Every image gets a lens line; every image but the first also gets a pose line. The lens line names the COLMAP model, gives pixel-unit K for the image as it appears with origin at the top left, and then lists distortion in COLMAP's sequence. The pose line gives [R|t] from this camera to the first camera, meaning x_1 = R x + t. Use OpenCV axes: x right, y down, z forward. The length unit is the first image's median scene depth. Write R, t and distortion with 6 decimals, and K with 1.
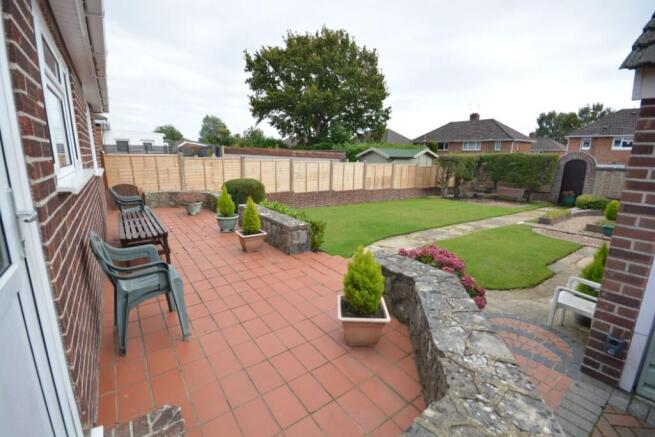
lens RADIAL K [[292.7, 0, 327.5], [0, 292.7, 218.5], [0, 0, 1]] dist [-0.001516, -0.000700]
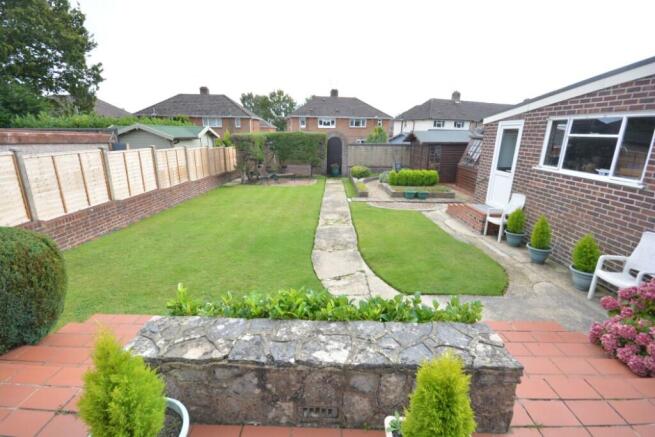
lens RADIAL K [[293.7, 0, 327.7], [0, 293.7, 208.6], [0, 0, 1]] dist [0.000858, -0.000035]
pose [[0.597515, -0.204798, 0.775263, -0.141693], [0.167806, 0.977363, 0.128853, -0.067428], [-0.784102, 0.053102, 0.618355, 0.260544]]
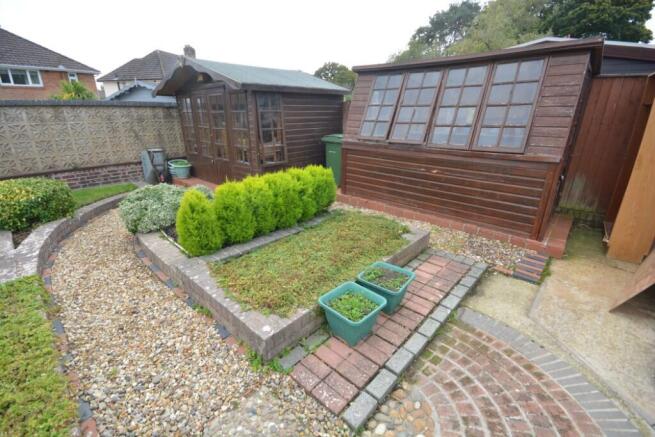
lens RADIAL K [[292.7, 0, 327.5], [0, 292.7, 218.5], [0, 0, 1]] dist [-0.001516, -0.000700]
pose [[-0.195426, -0.344984, 0.918038, -0.084712], [0.201478, 0.901998, 0.381846, -0.067907], [-0.959800, 0.259587, -0.106767, 0.290317]]
